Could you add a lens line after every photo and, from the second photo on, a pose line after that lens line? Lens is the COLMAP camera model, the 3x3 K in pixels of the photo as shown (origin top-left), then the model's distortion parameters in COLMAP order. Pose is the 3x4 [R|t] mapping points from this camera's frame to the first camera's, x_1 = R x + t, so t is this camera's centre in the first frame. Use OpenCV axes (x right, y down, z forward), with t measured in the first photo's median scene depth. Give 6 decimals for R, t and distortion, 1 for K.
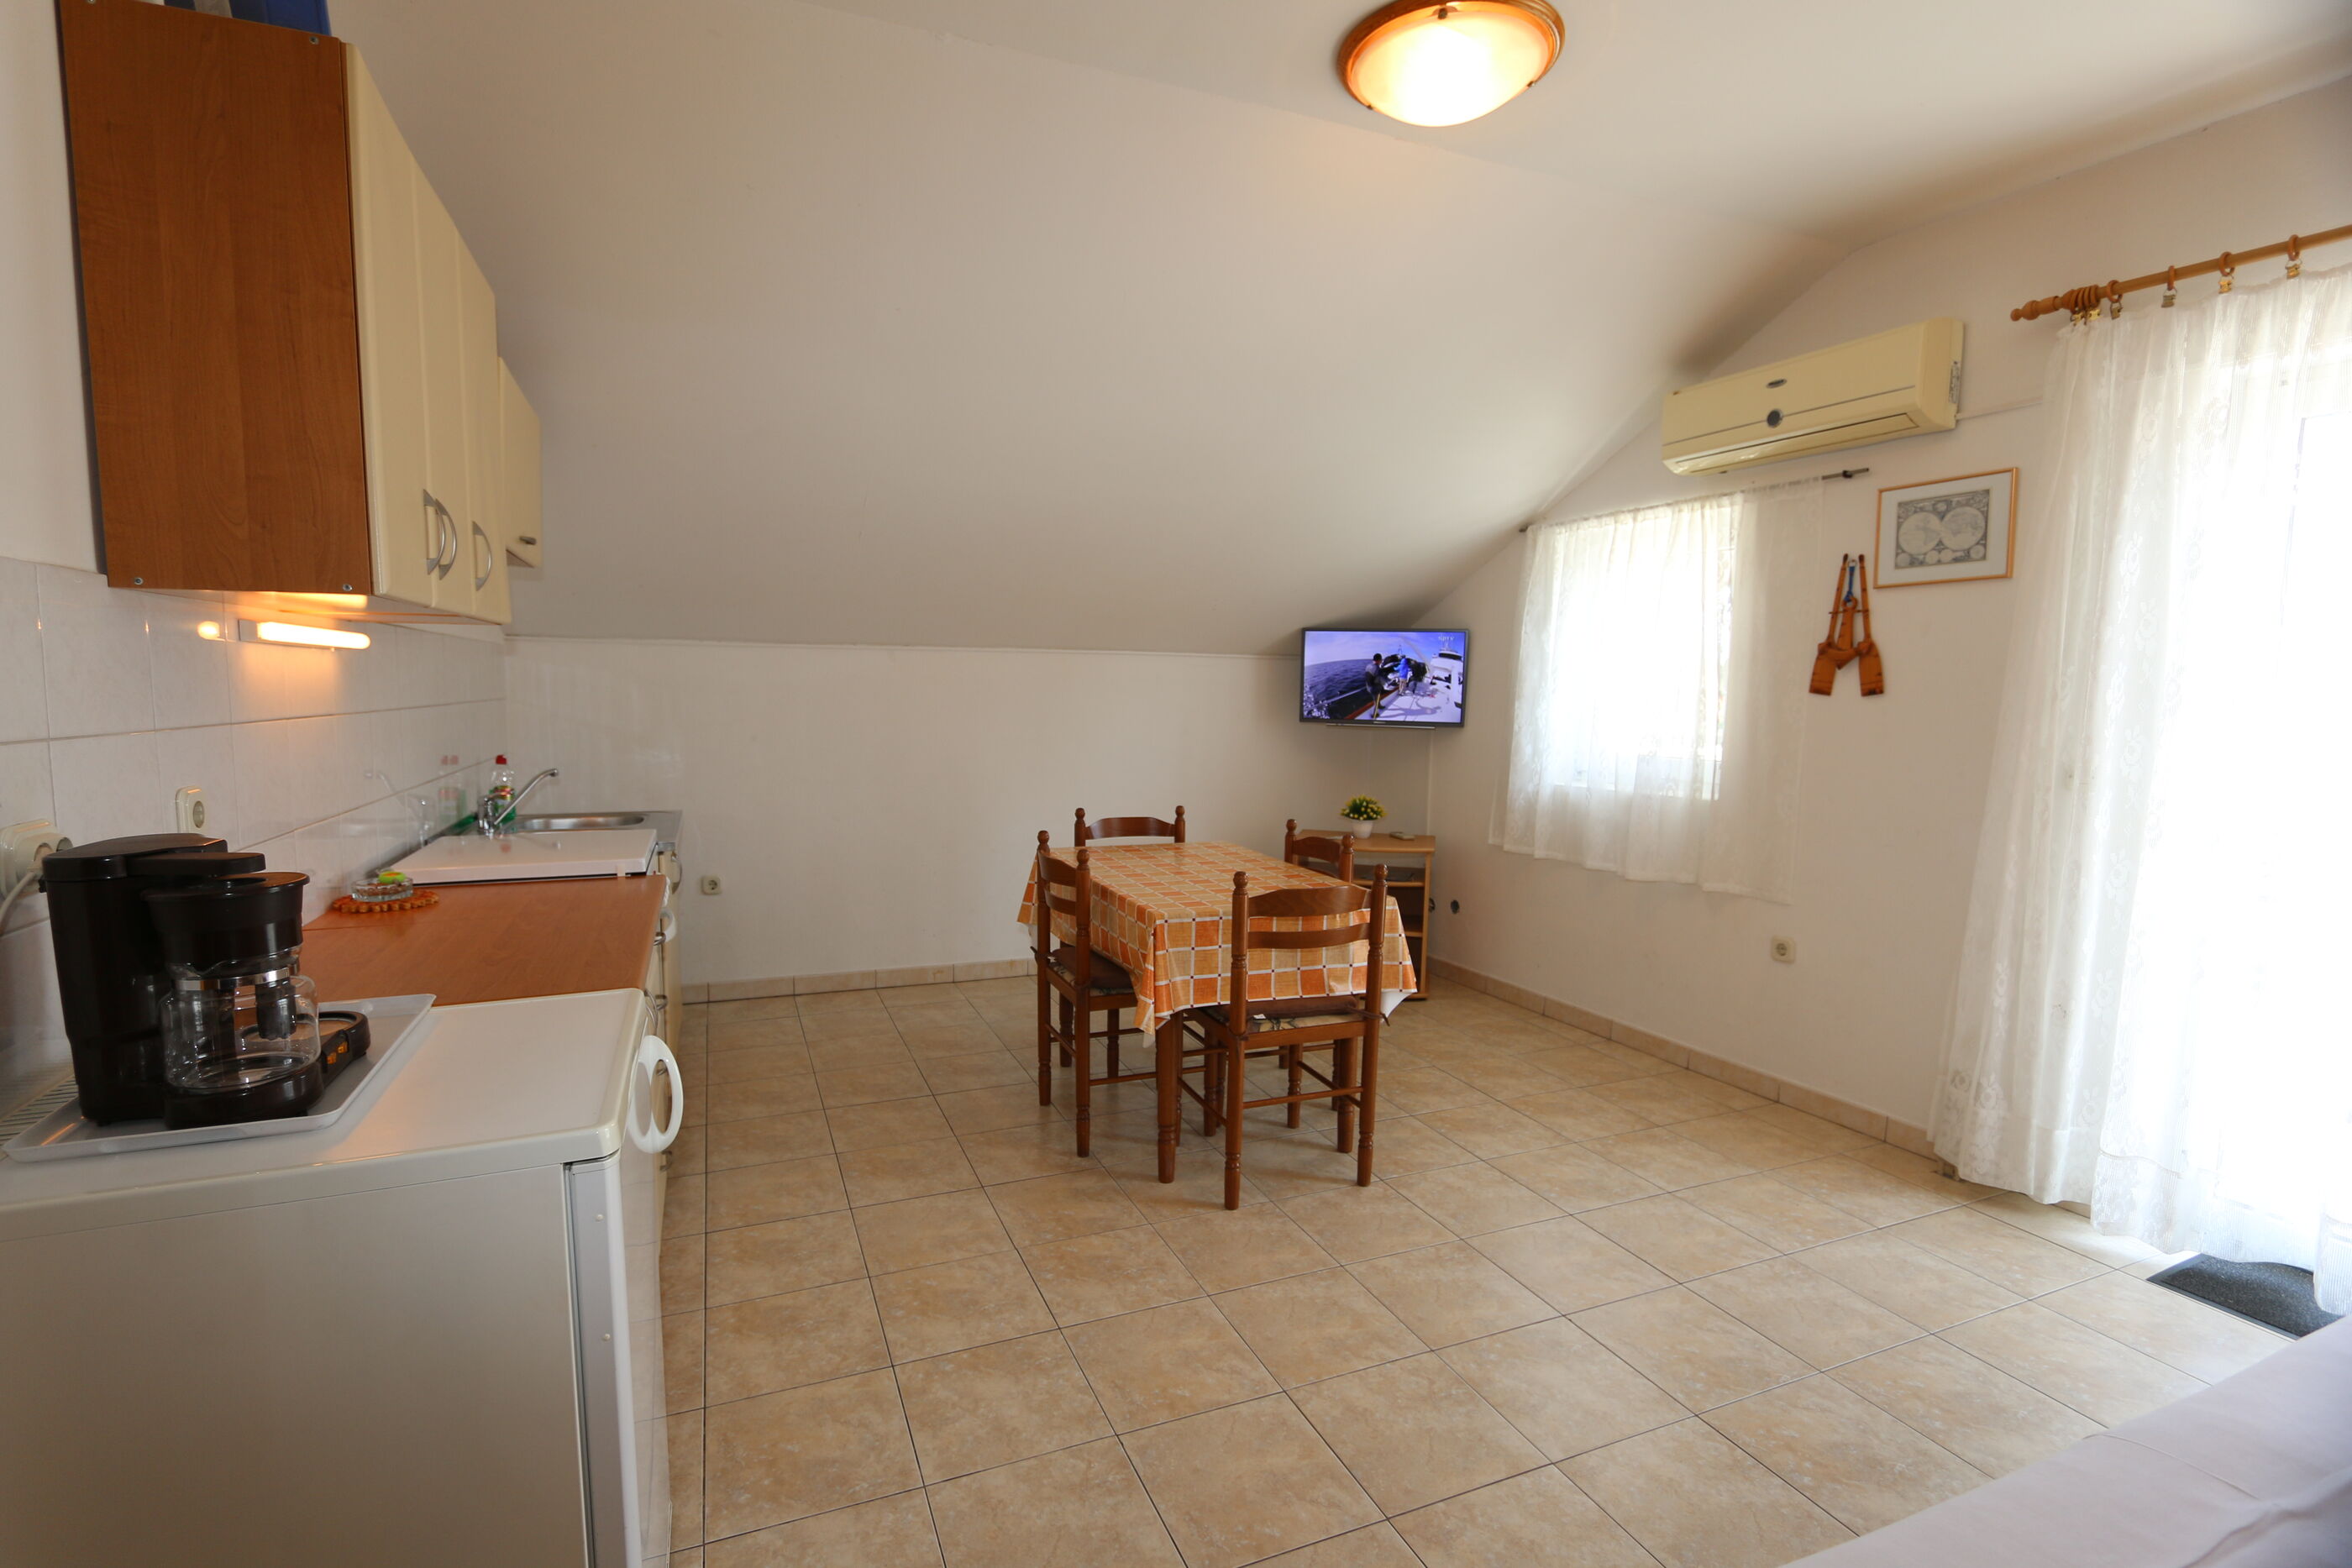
lens RADIAL K [[1020.3, 0, 1176.0], [0, 1020.3, 784.0], [0, 0, 1]] dist [-0.014911, 0.000352]
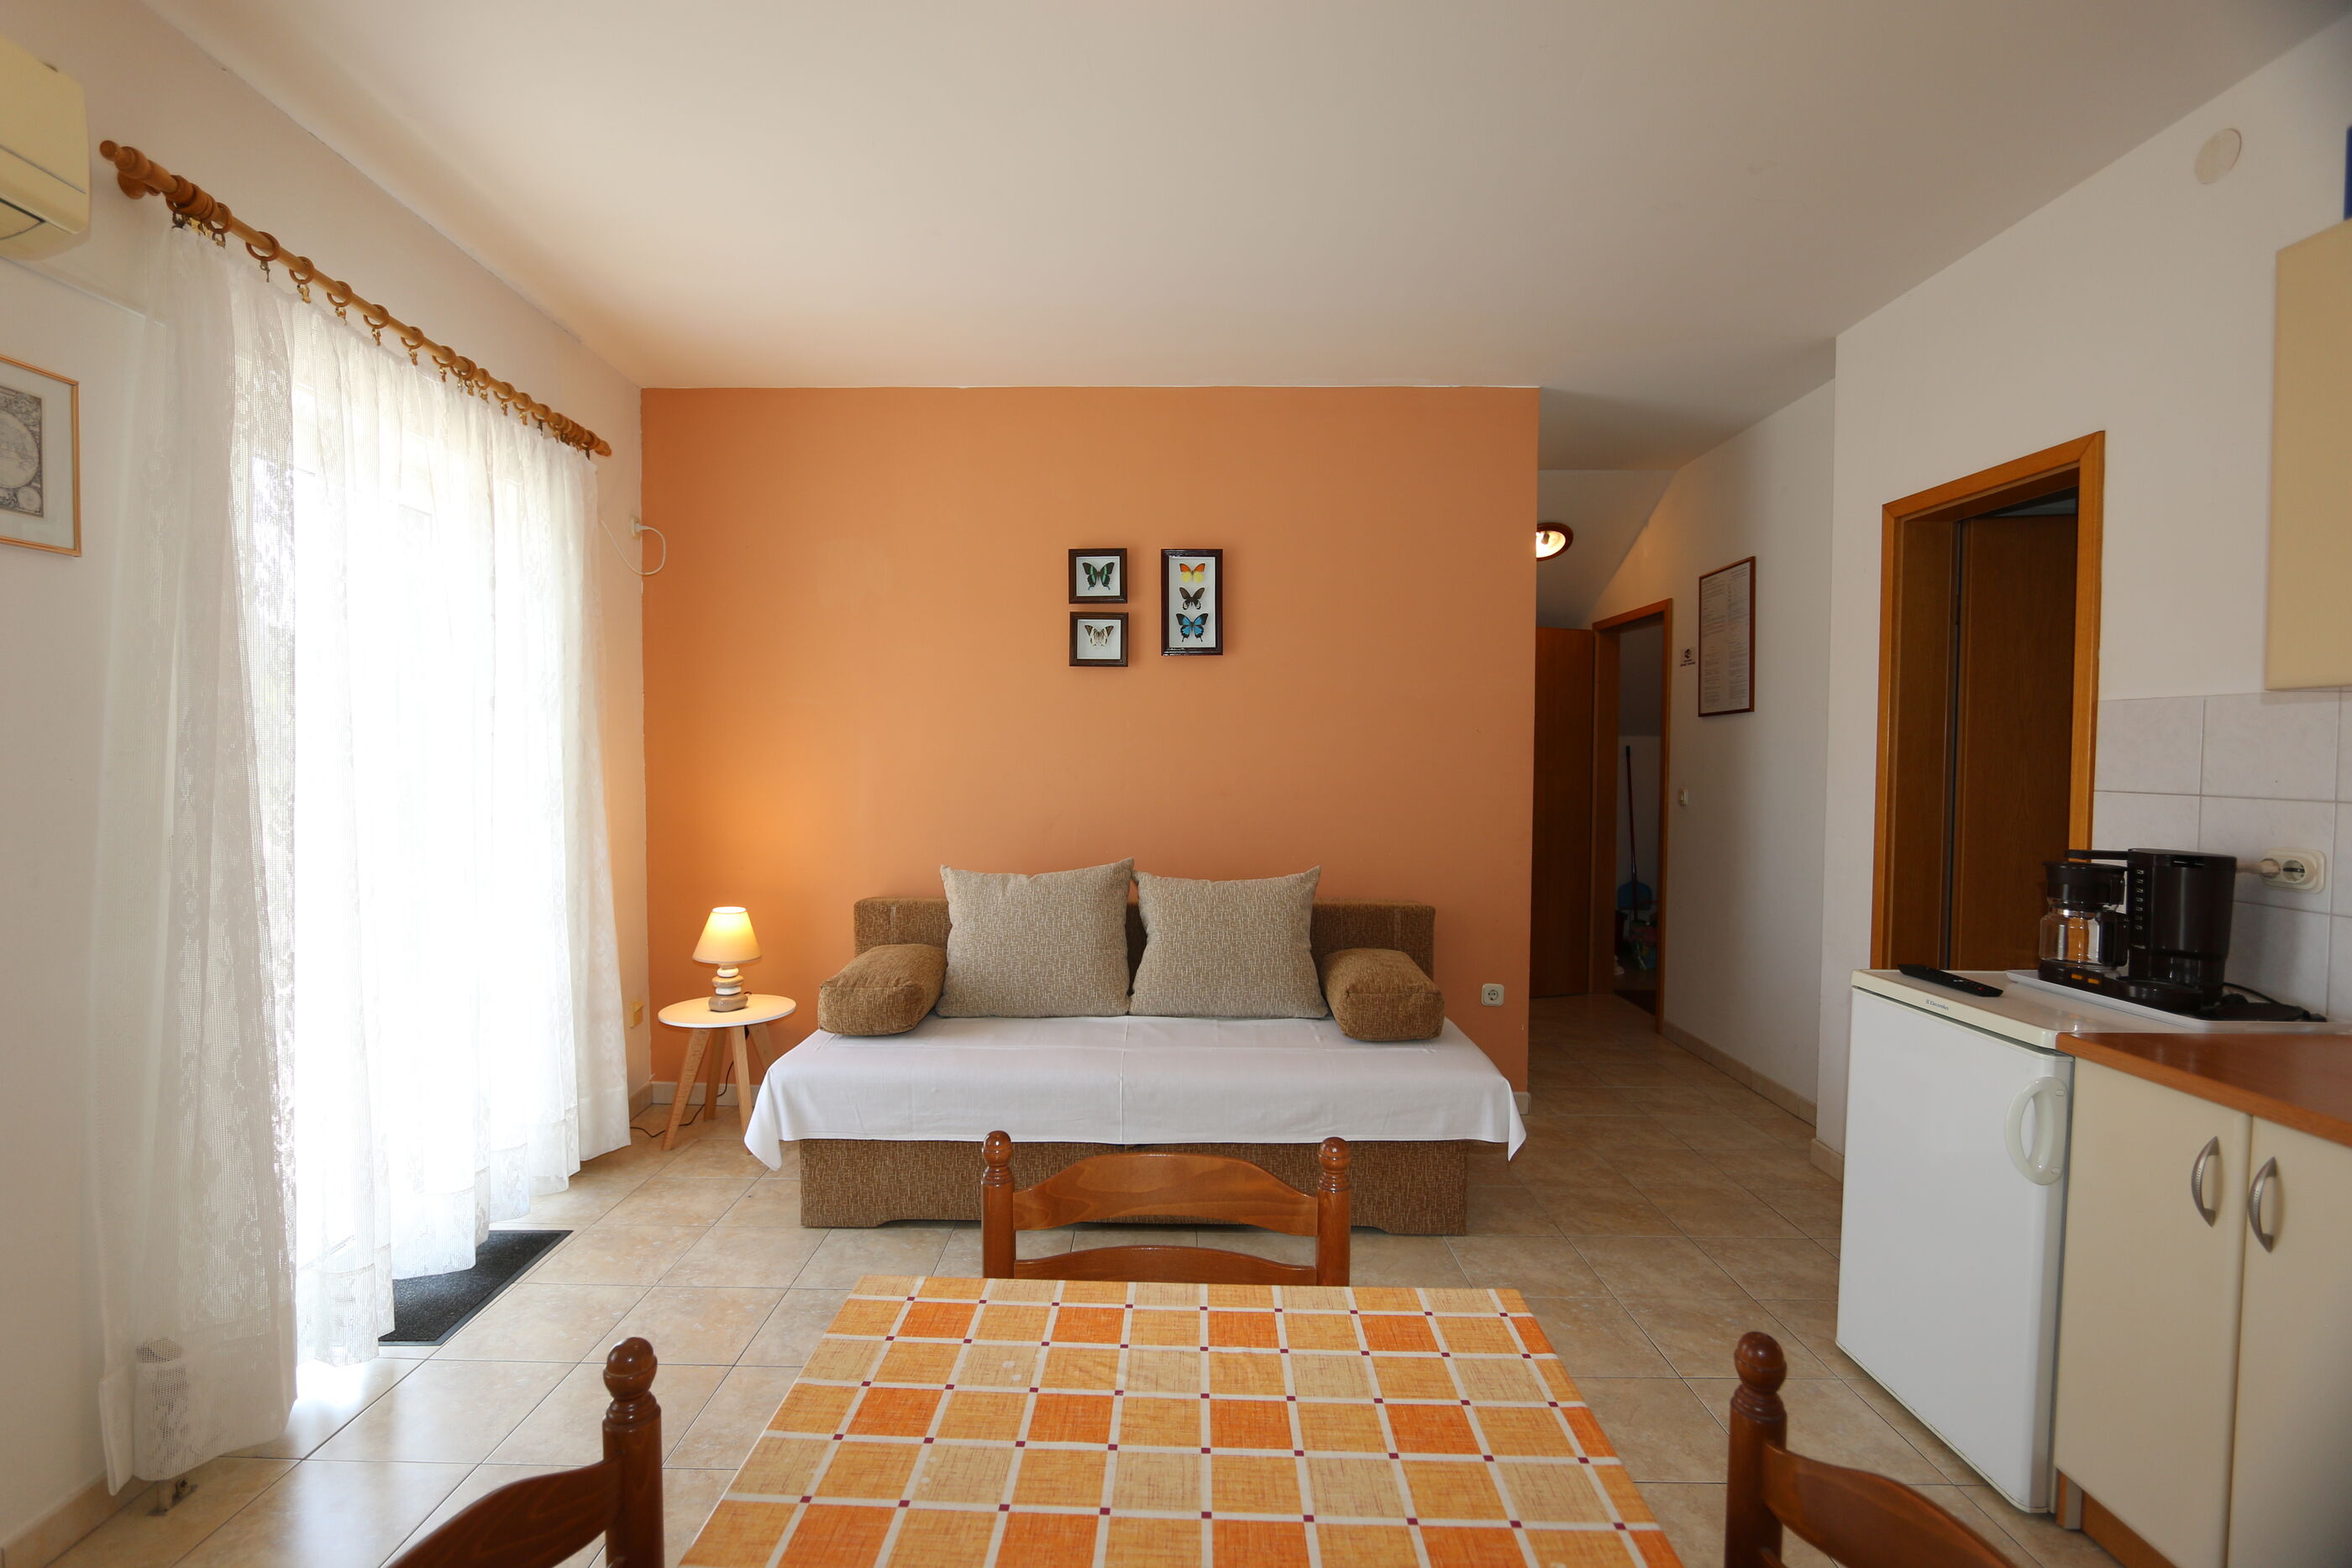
lens RADIAL K [[1020.3, 0, 1176.0], [0, 1020.3, 784.0], [0, 0, 1]] dist [-0.014911, 0.000352]
pose [[-0.903495, -0.026367, 0.427787, -0.054782], [0.030353, 0.991663, 0.125230, -0.119618], [-0.427523, 0.126129, -0.895162, 1.259500]]
